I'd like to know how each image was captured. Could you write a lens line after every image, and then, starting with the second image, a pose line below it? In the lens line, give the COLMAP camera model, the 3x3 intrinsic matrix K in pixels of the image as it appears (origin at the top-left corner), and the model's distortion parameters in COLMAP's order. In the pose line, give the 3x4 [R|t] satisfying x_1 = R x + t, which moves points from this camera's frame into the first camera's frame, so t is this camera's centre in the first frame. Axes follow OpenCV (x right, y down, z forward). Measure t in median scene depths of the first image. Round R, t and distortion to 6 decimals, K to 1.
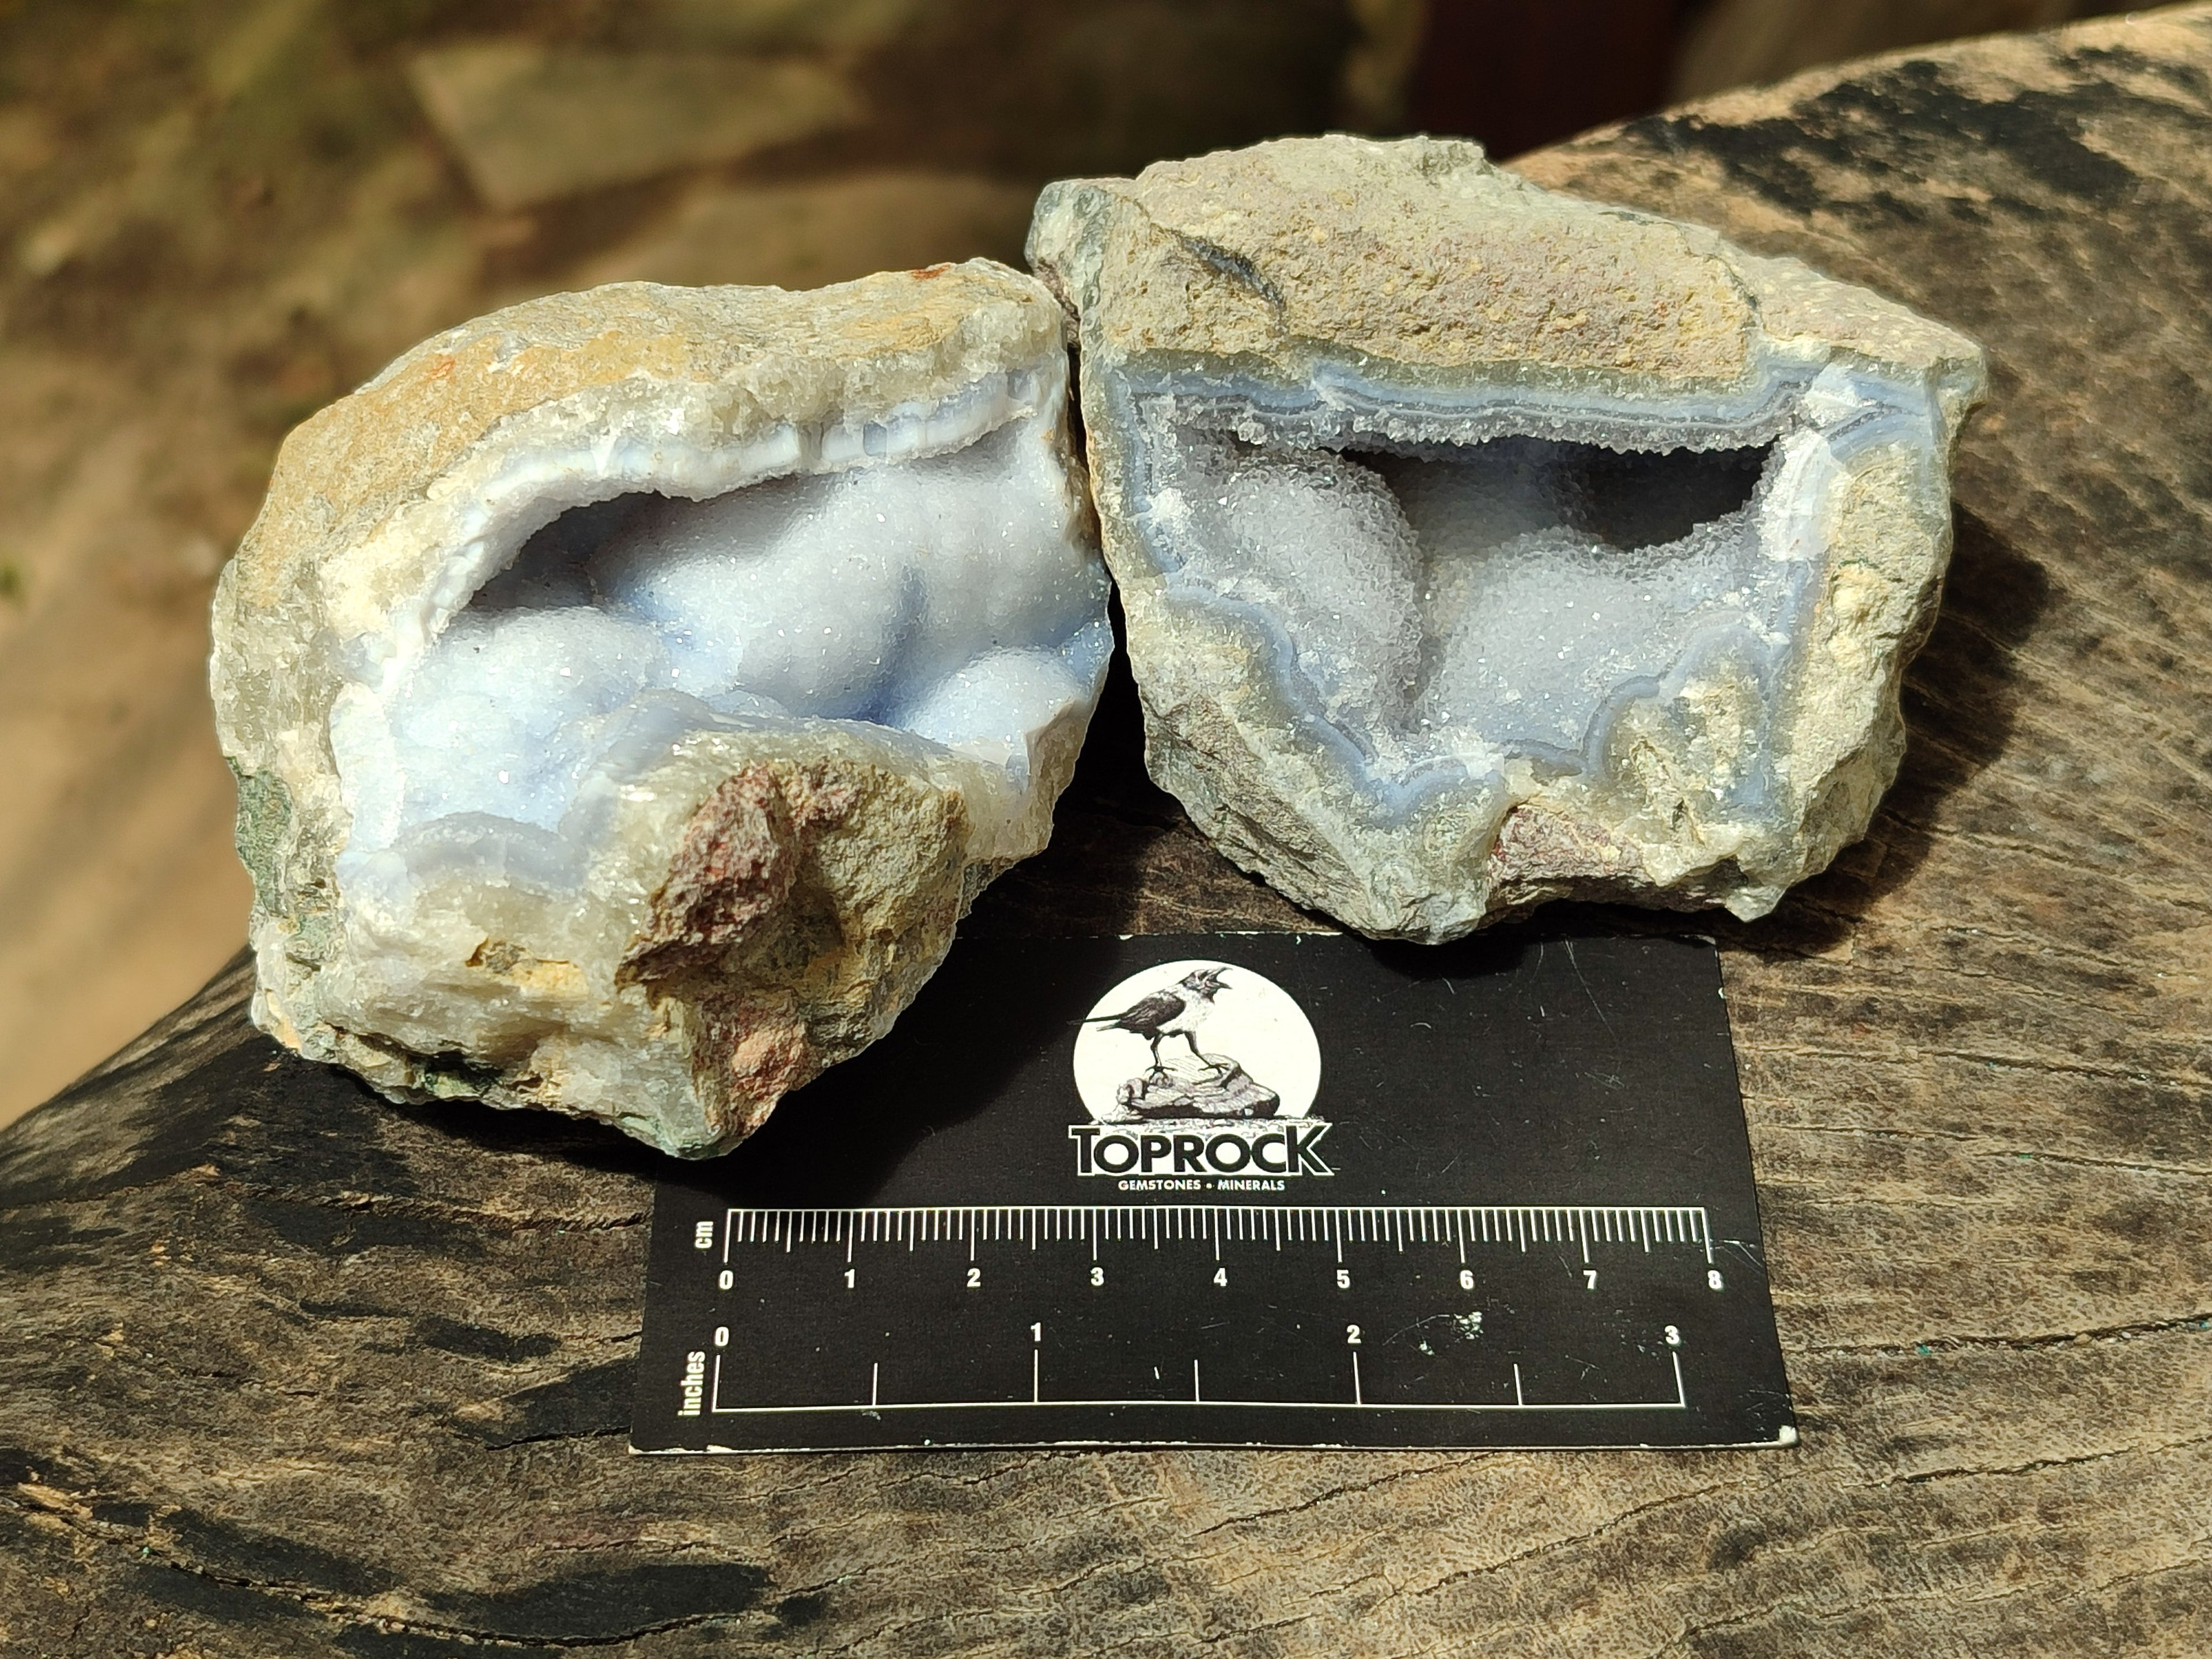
lens RADIAL K [[3323.5, 0, 1106.0], [0, 3323.5, 829.5], [0, 0, 1]] dist [0.384409, -2.915498]
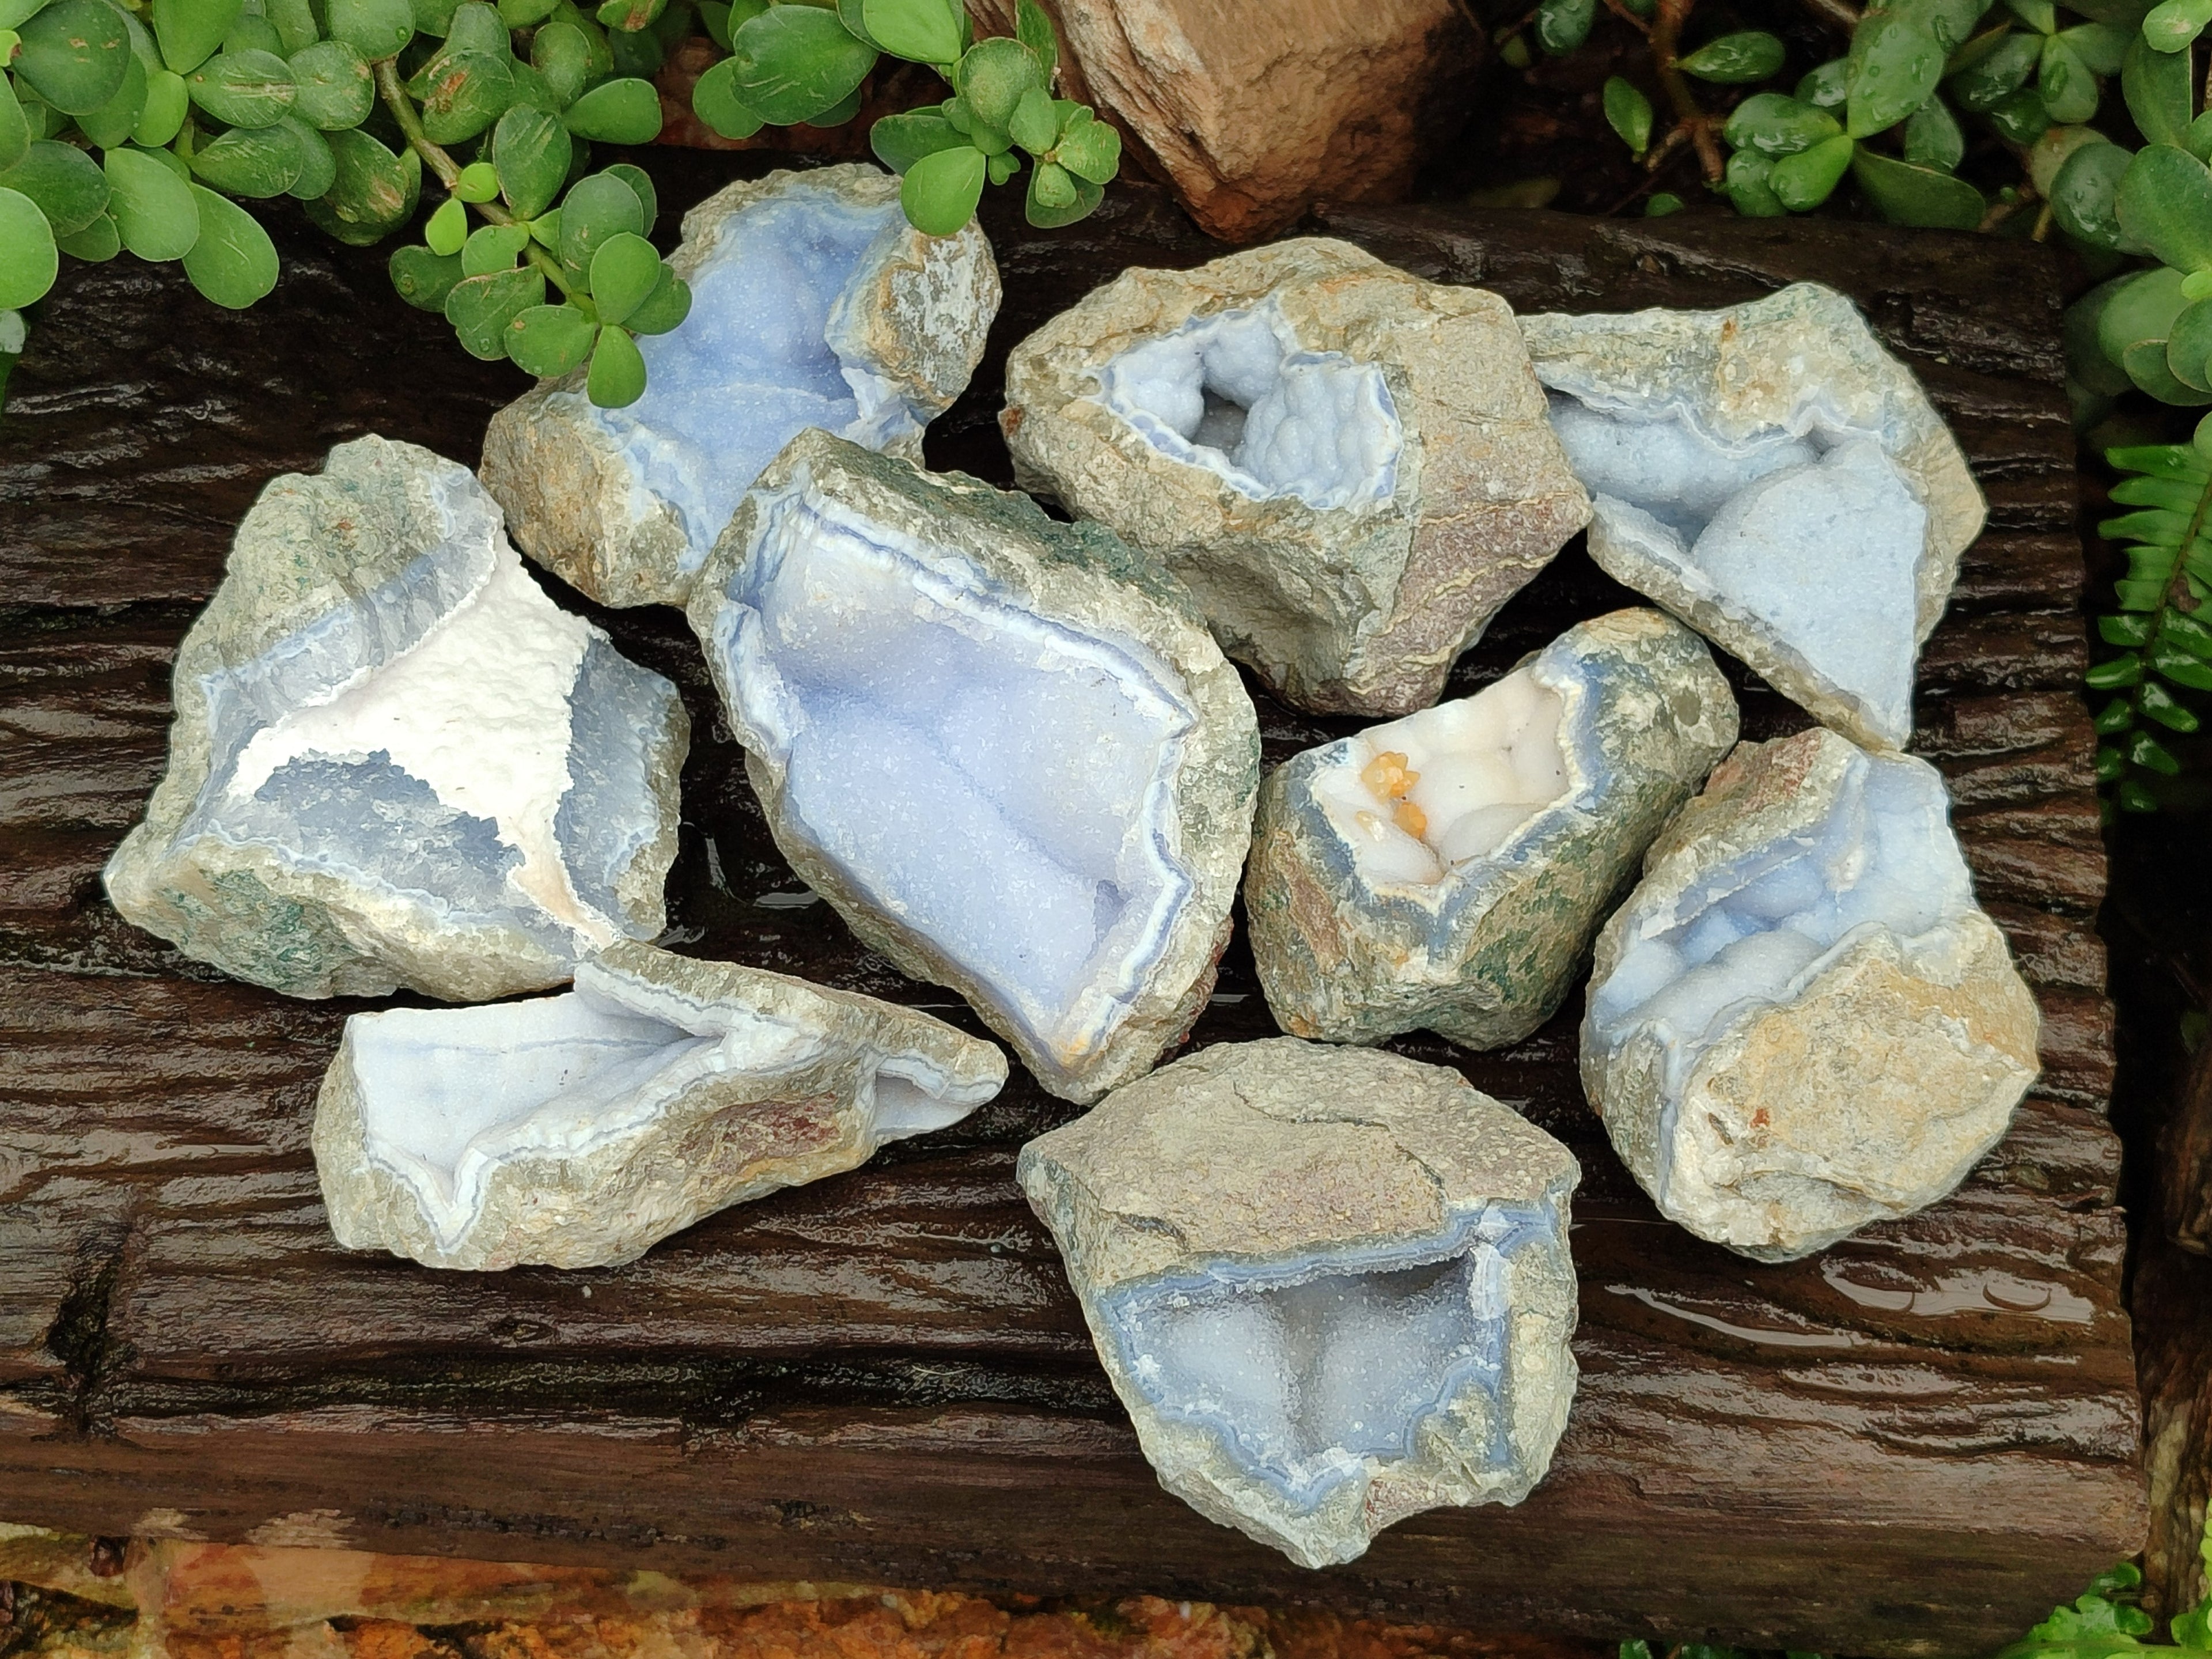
lens RADIAL K [[3323.5, 0, 1106.0], [0, 3323.5, 829.5], [0, 0, 1]] dist [0.384409, -2.915498]
pose [[0.973406, -0.222821, 0.053218, -0.033531], [0.219539, 0.973683, 0.061194, -0.486954], [-0.065453, -0.047884, 0.996706, -0.755861]]
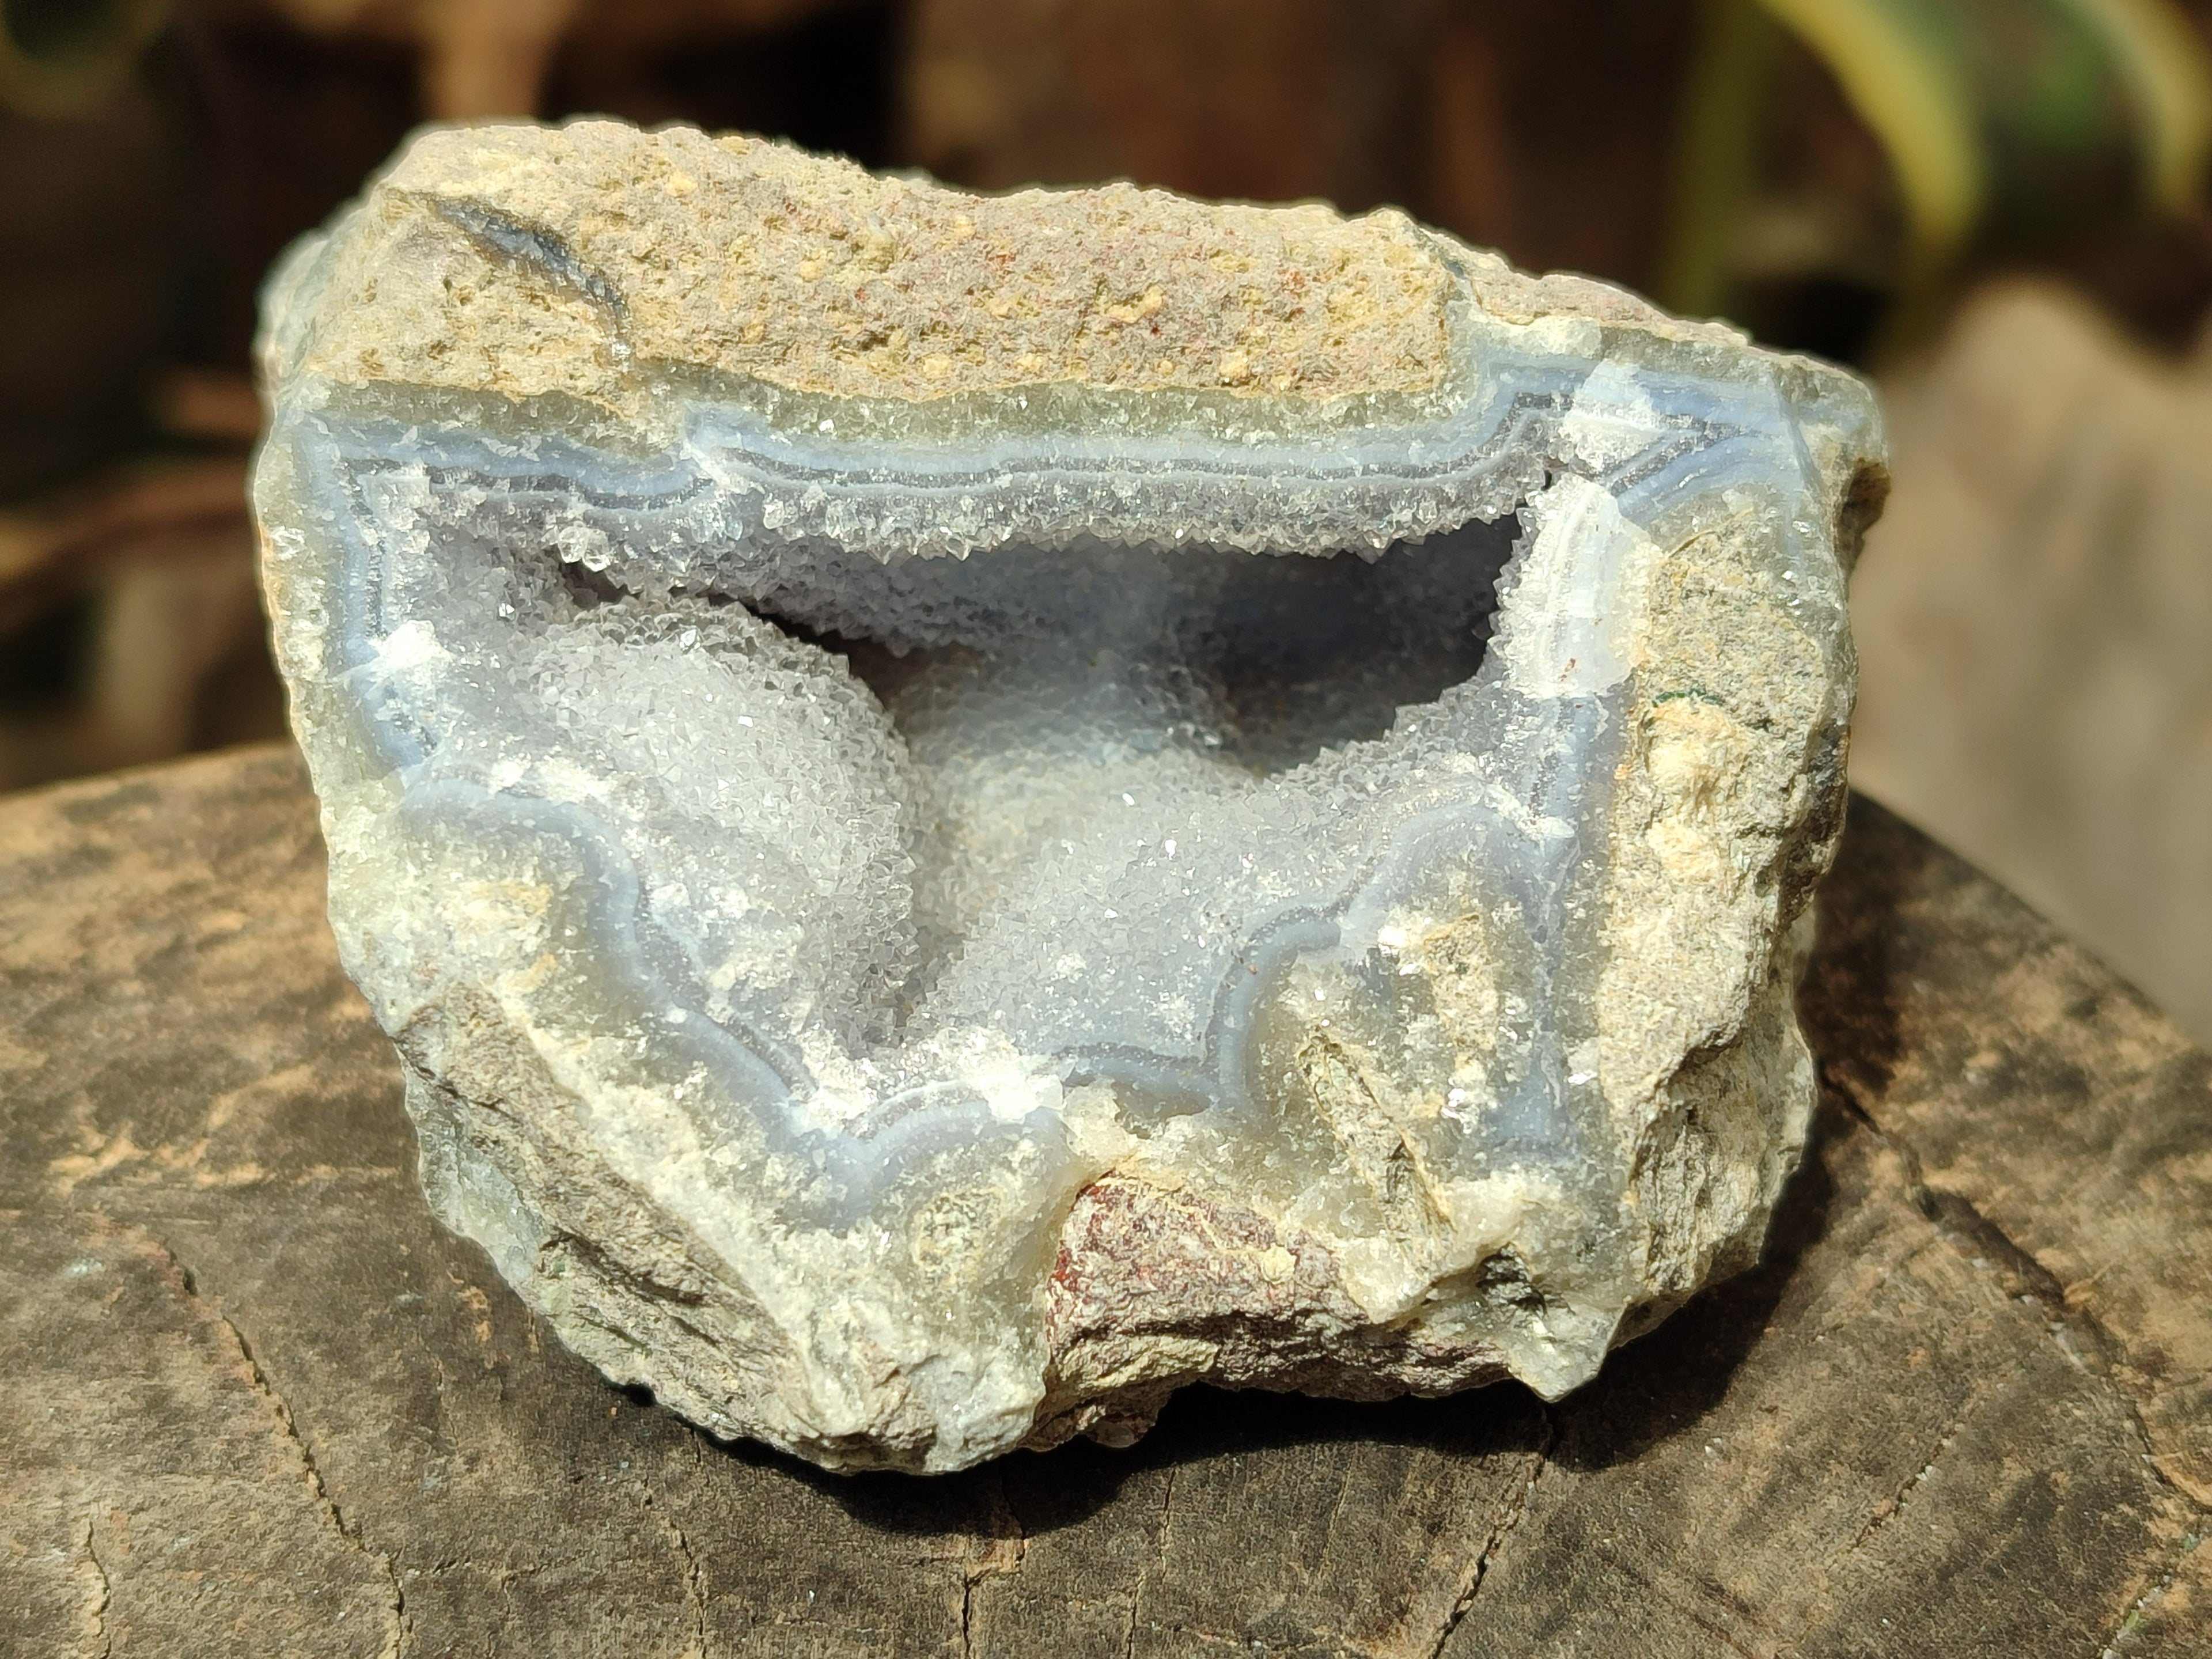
lens RADIAL K [[3323.5, 0, 1106.0], [0, 3323.5, 829.5], [0, 0, 1]] dist [0.384409, -2.915498]
pose [[0.997997, -0.041700, 0.047574, 0.103130], [0.053232, 0.959879, -0.275315, 0.084128], [-0.034185, 0.277296, 0.960176, 0.488863]]
